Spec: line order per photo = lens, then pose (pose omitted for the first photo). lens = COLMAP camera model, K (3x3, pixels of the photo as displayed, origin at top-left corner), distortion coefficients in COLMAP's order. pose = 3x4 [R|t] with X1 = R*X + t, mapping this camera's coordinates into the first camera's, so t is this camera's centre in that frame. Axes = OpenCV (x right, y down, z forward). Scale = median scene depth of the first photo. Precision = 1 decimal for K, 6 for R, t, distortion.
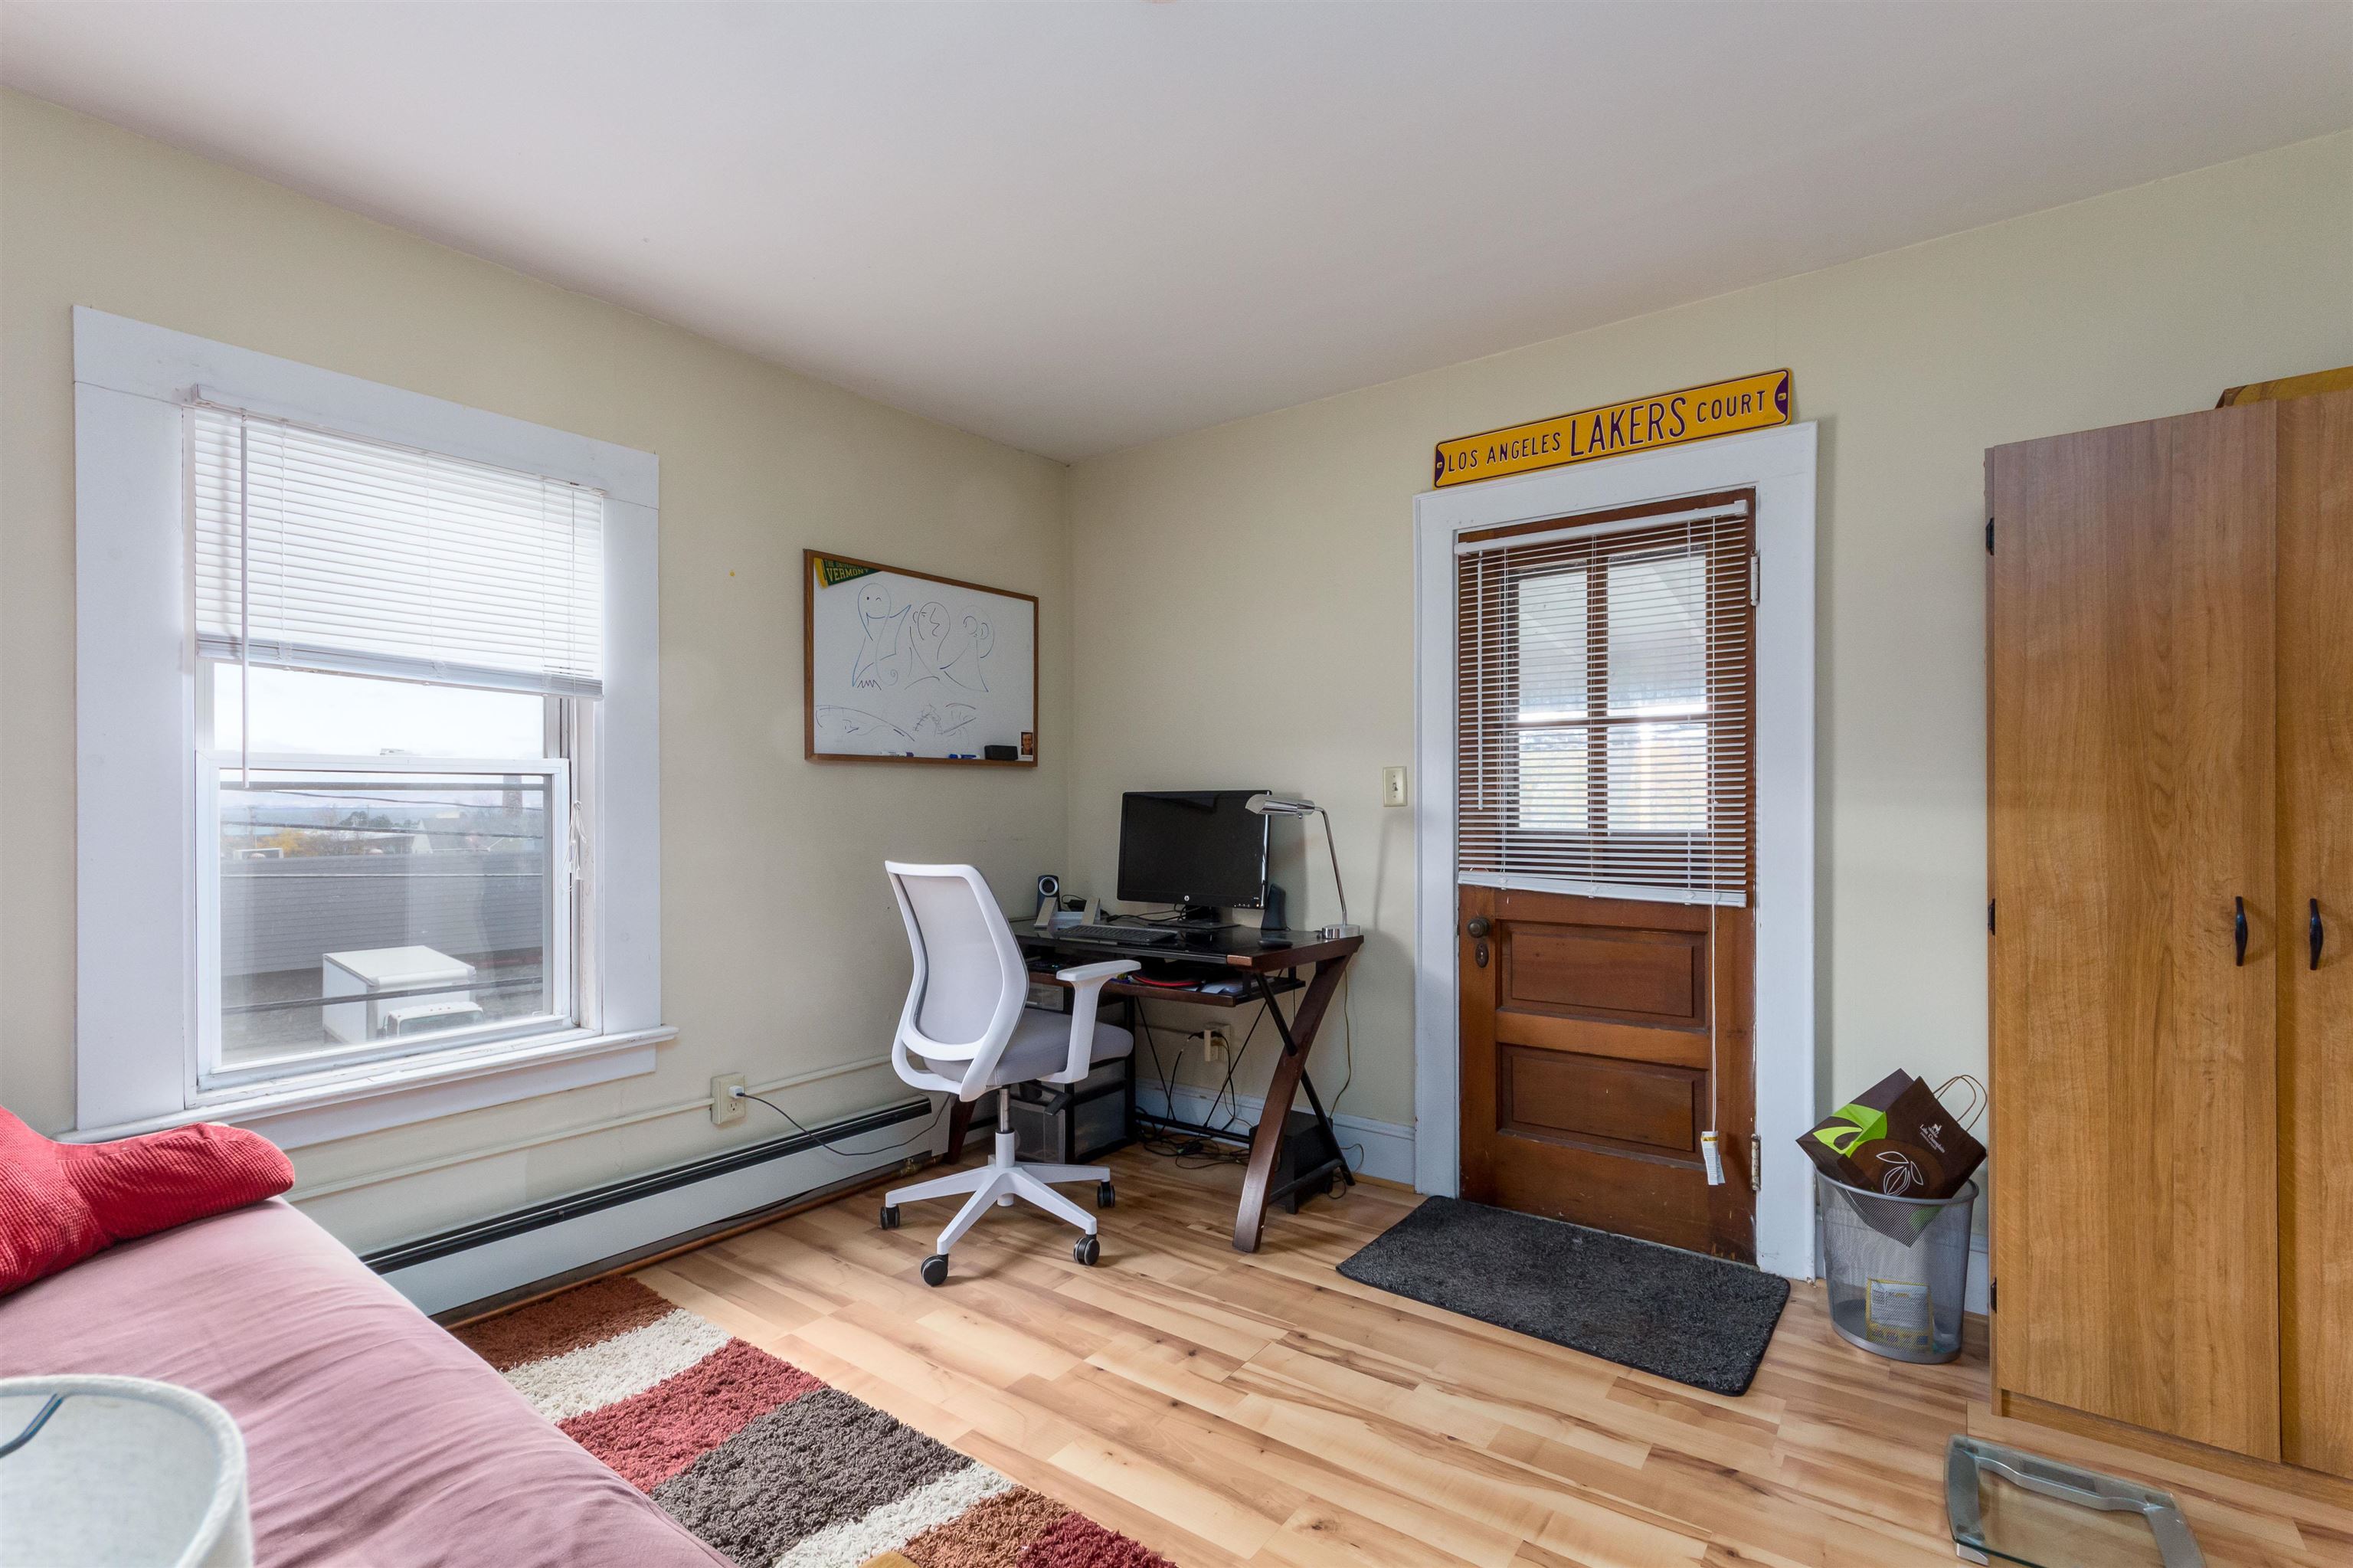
lens RADIAL K [[1051.5, 0, 1216.6], [0, 1051.5, 798.8], [0, 0, 1]] dist [0.002327, 0.001260]
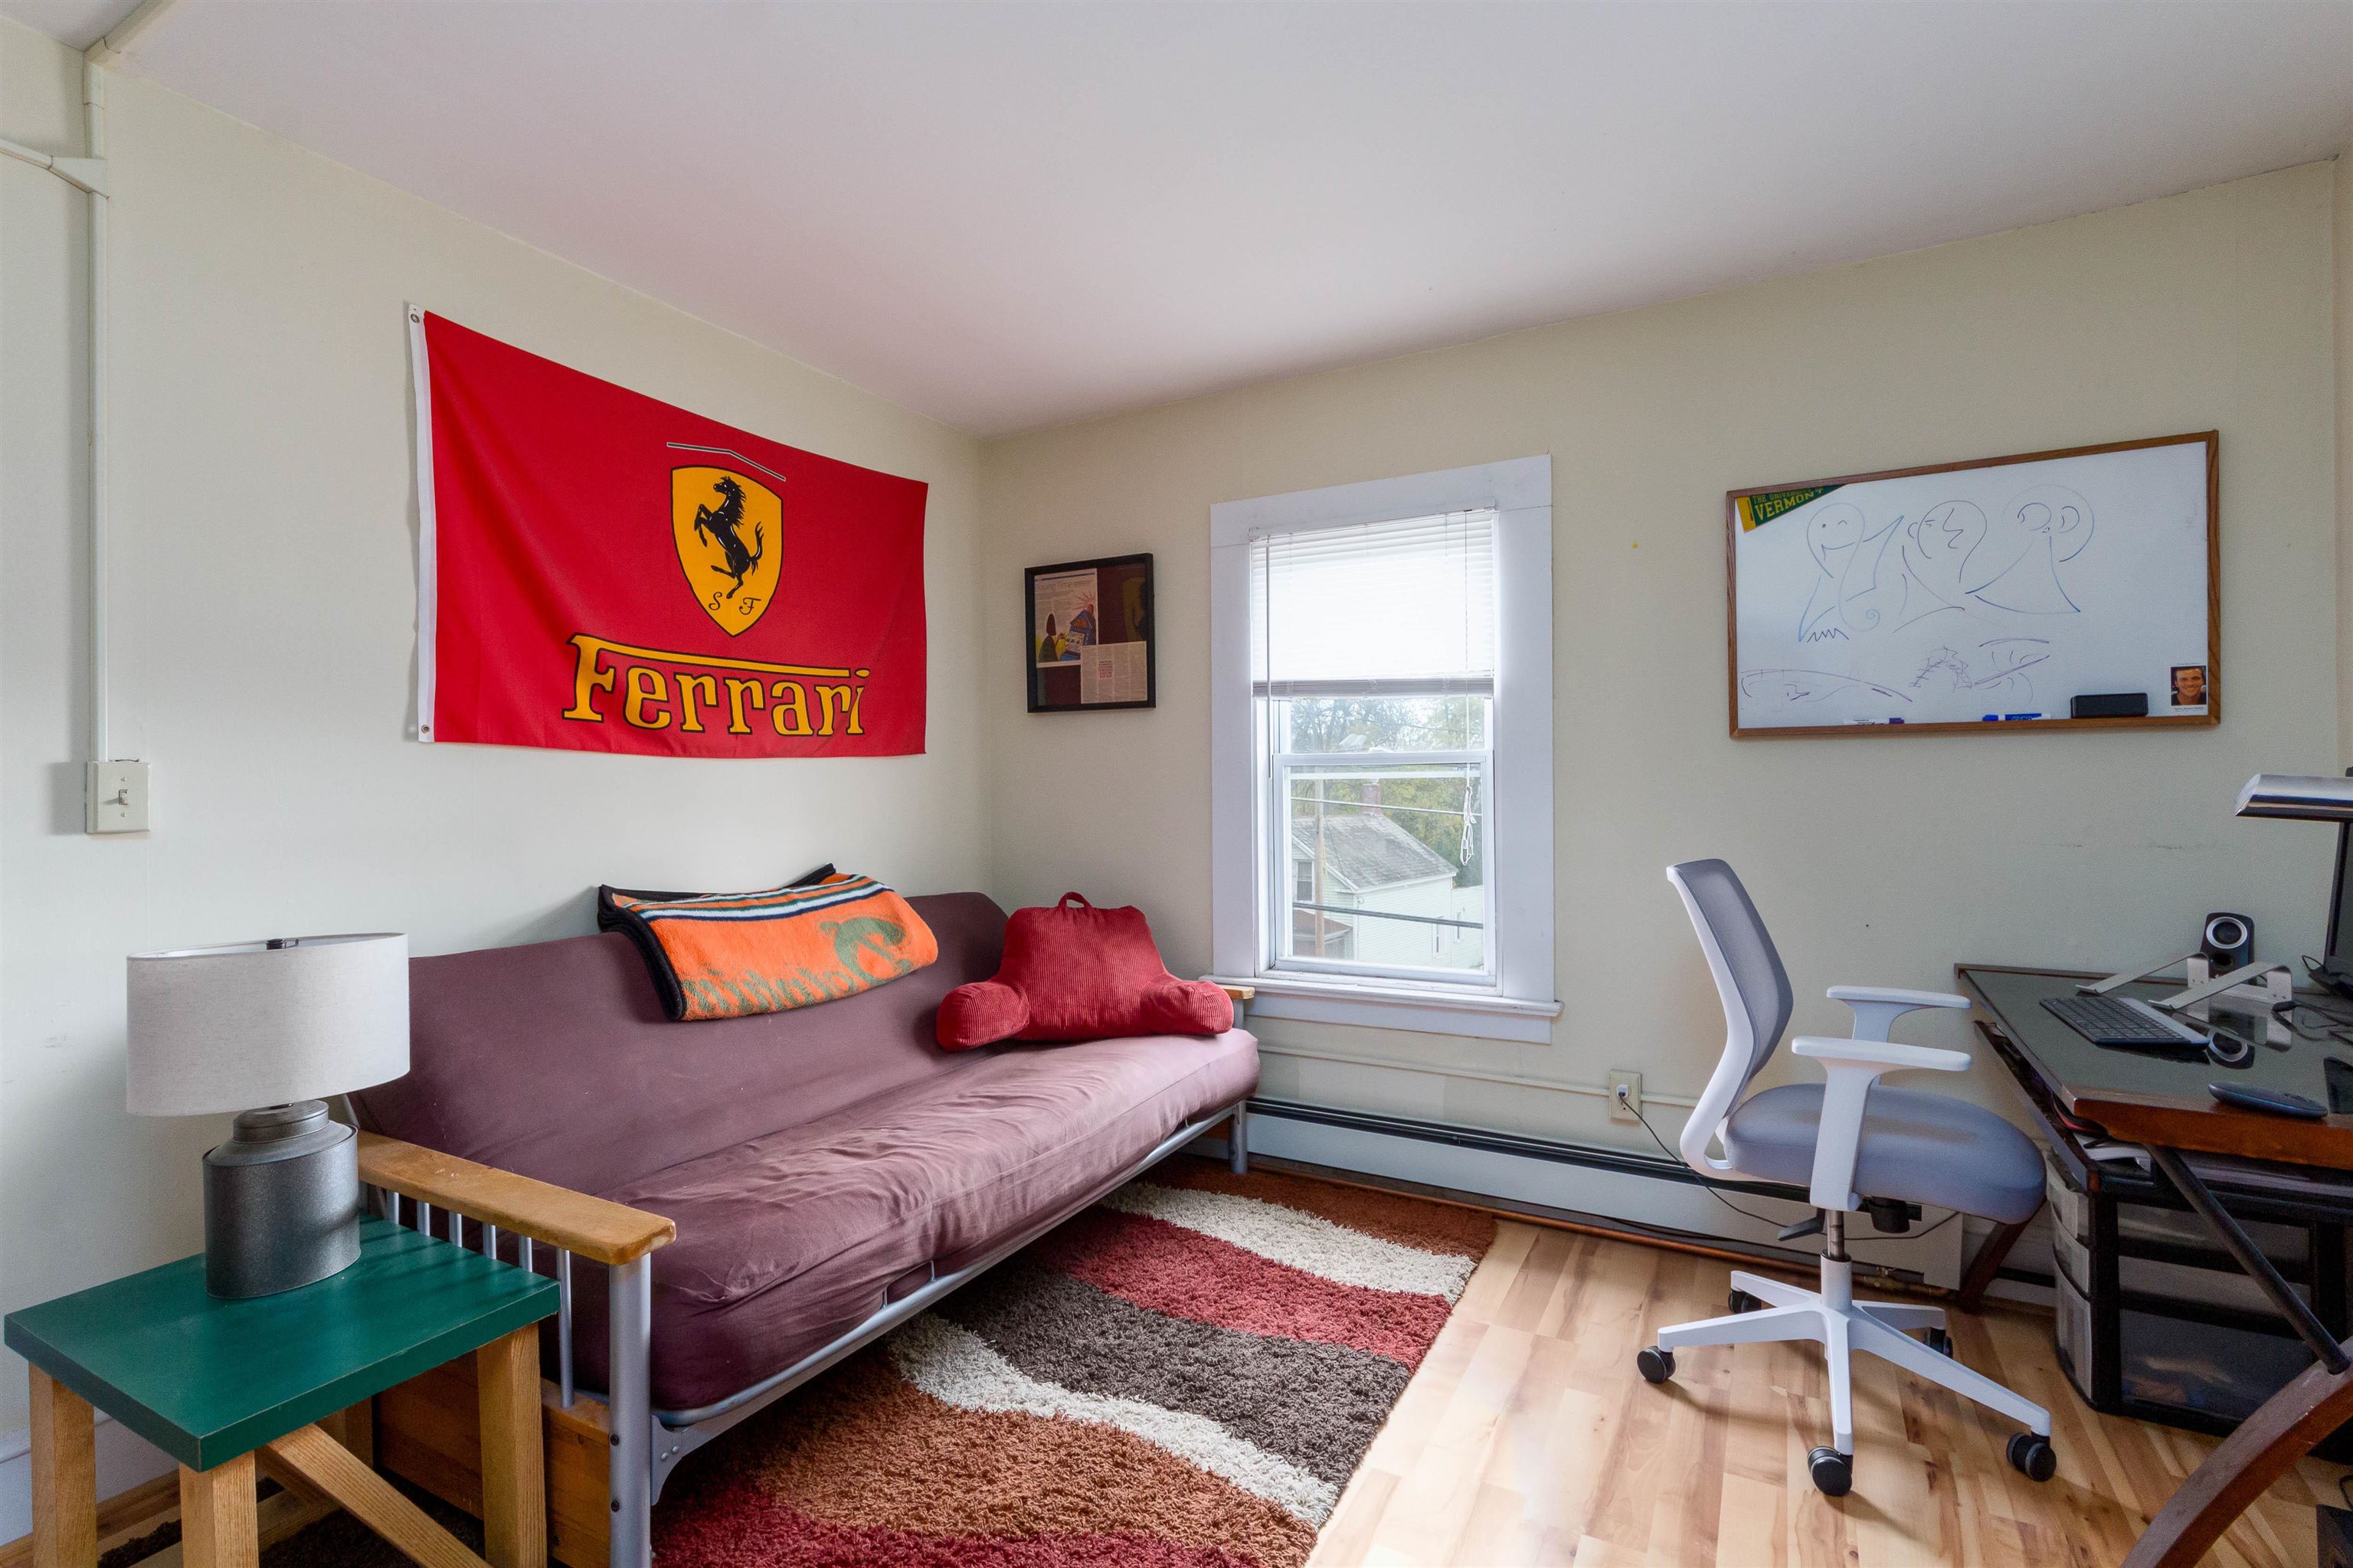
lens RADIAL K [[1095.6, 0, 1174.3], [0, 1095.6, 776.2], [0, 0, 1]] dist [0.001801, 0.000235]
pose [[0.119876, -0.002717, -0.992785, 0.500666], [0.008091, 0.999966, -0.001760, -0.007606], [0.992756, -0.007822, 0.119894, 0.501452]]
